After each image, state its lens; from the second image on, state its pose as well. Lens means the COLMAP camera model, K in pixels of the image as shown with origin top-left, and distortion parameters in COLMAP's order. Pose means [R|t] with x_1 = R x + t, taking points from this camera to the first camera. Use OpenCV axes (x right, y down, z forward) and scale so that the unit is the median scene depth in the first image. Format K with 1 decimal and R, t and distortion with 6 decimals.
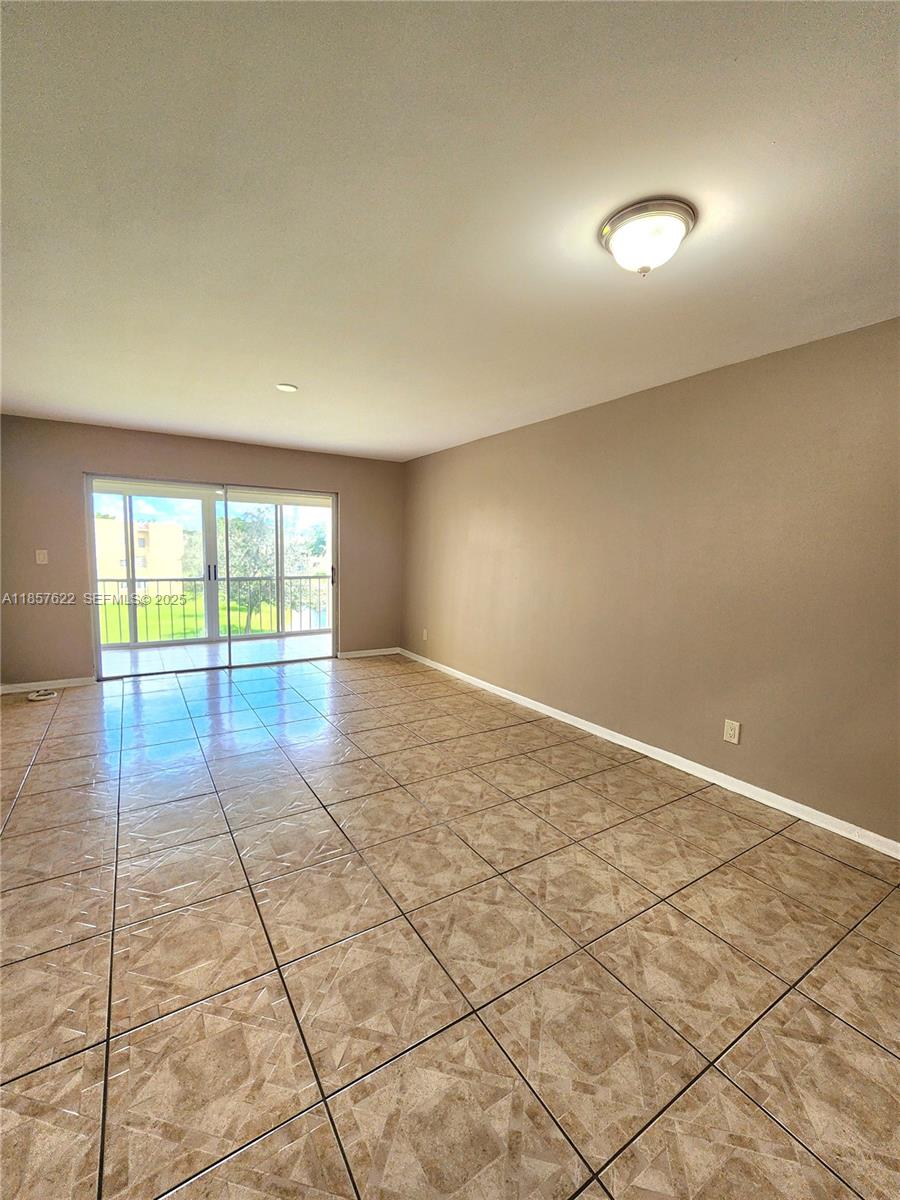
lens RADIAL K [[494.1, 0, 453.3], [0, 494.1, 598.4], [0, 0, 1]] dist [-0.000529, -0.000189]
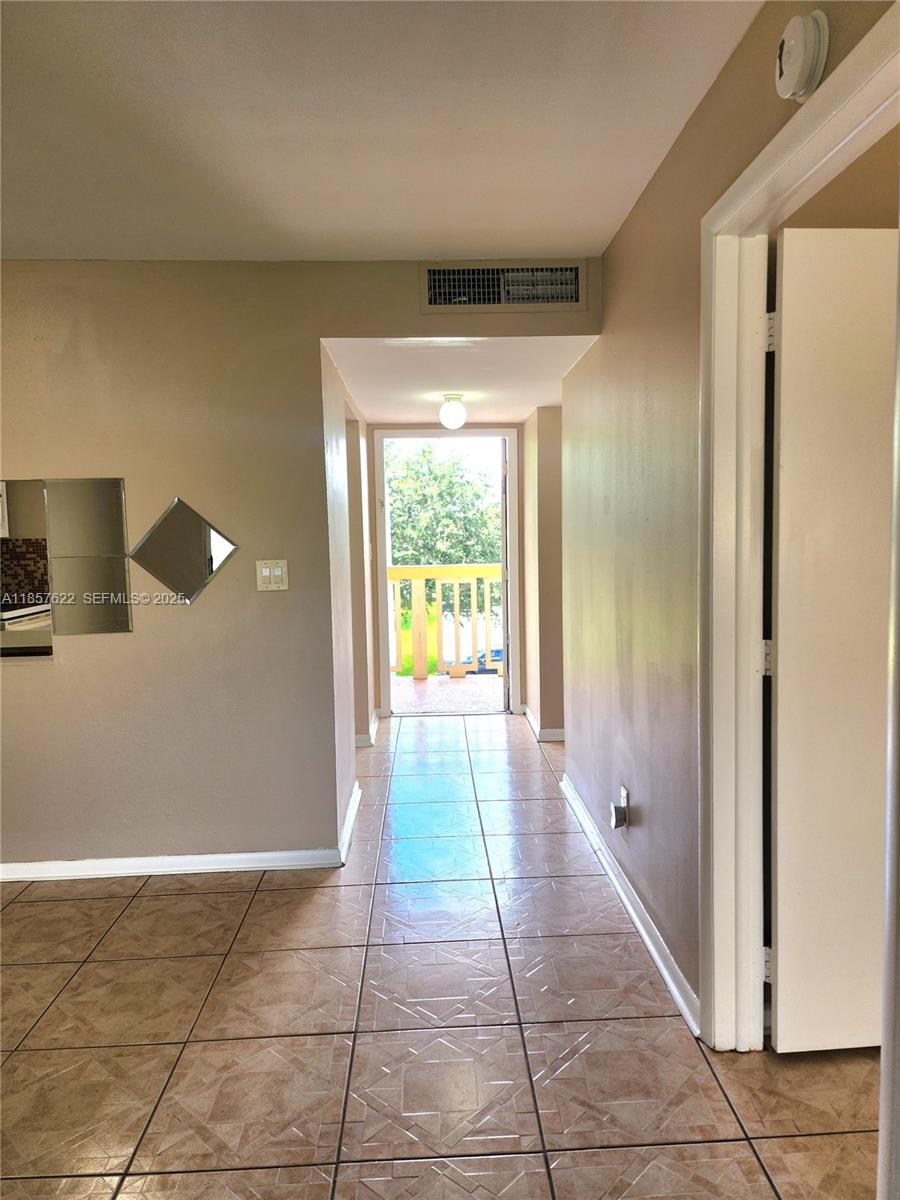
lens RADIAL K [[806.9, 0, 458.7], [0, 806.9, 596.9], [0, 0, 1]] dist [0.057729, -0.001652]
pose [[-0.865938, -0.036440, 0.498822, -1.183427], [0.061217, 0.982121, 0.178018, -0.175074], [-0.496390, 0.184689, -0.848226, 1.472412]]
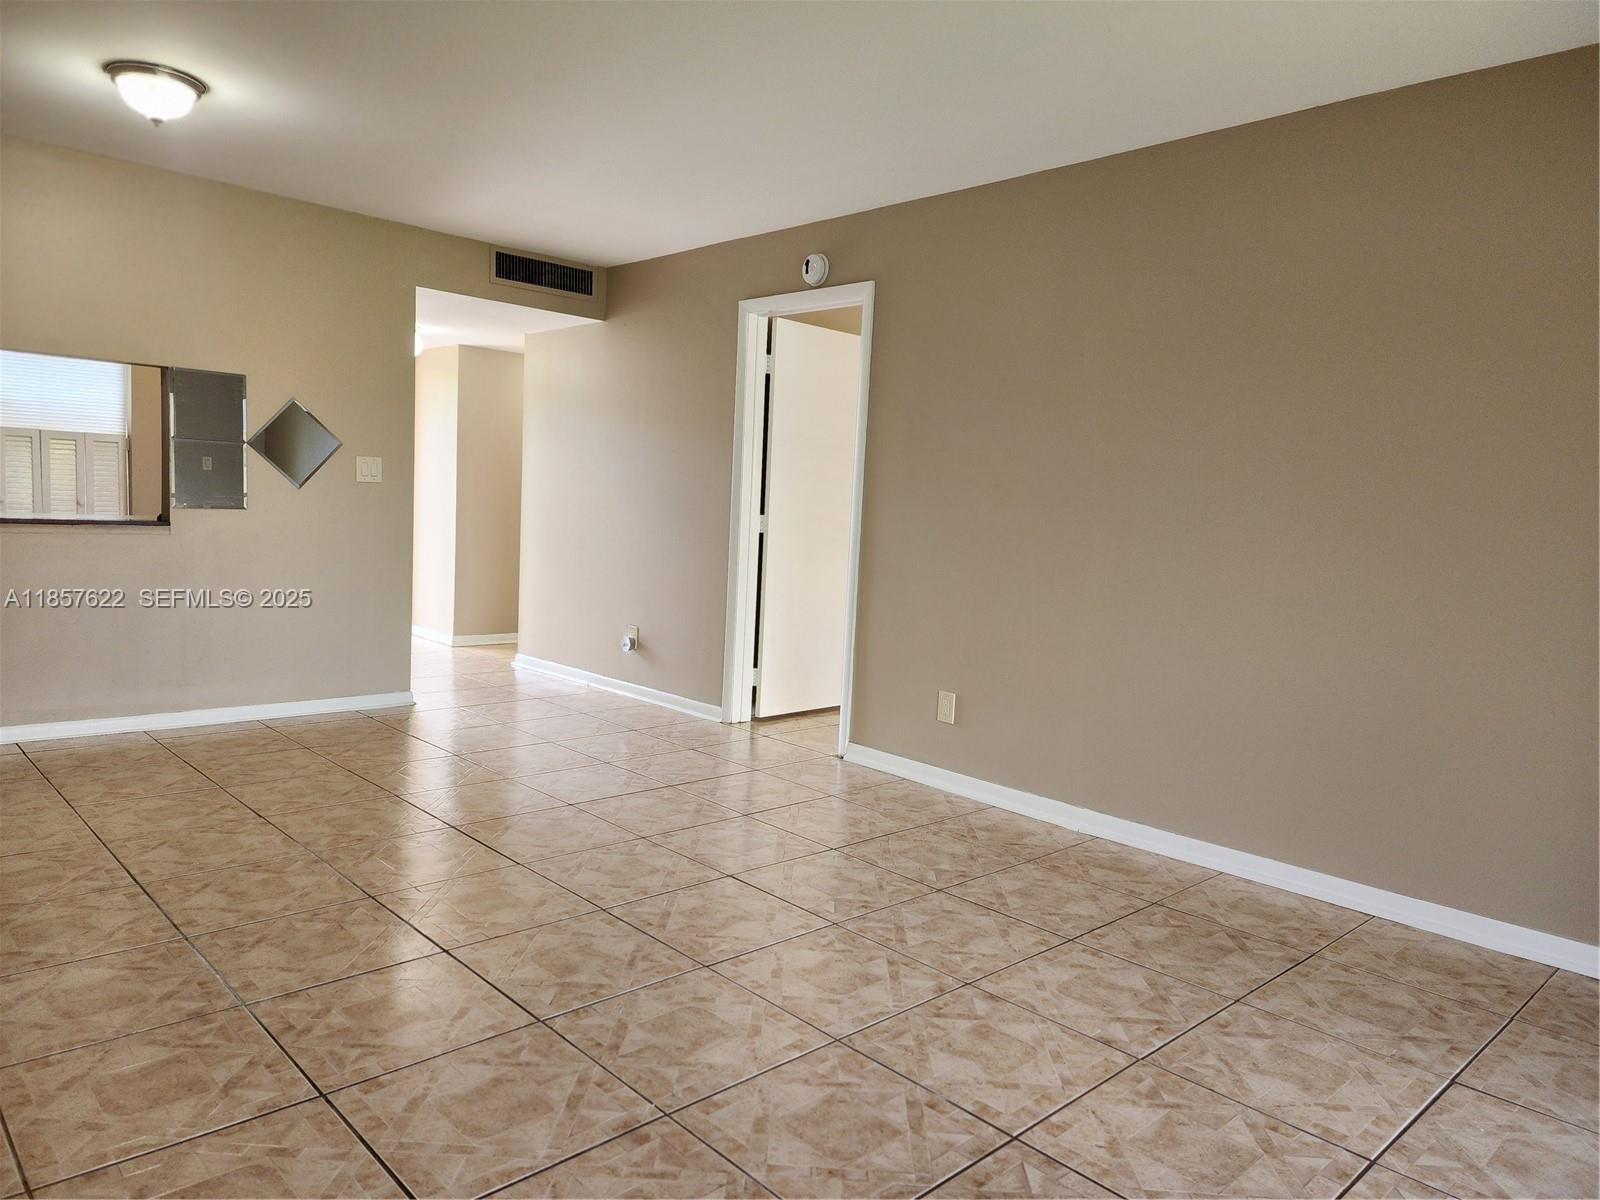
lens RADIAL K [[1075.9, 0, 800.7], [0, 1075.9, 596.8], [0, 0, 1]] dist [0.057729, -0.001652]
pose [[-0.981786, -0.043906, -0.184849, -0.513742], [-0.078936, 0.979248, 0.186661, -0.240555], [0.172817, 0.197852, -0.964878, 3.399345]]
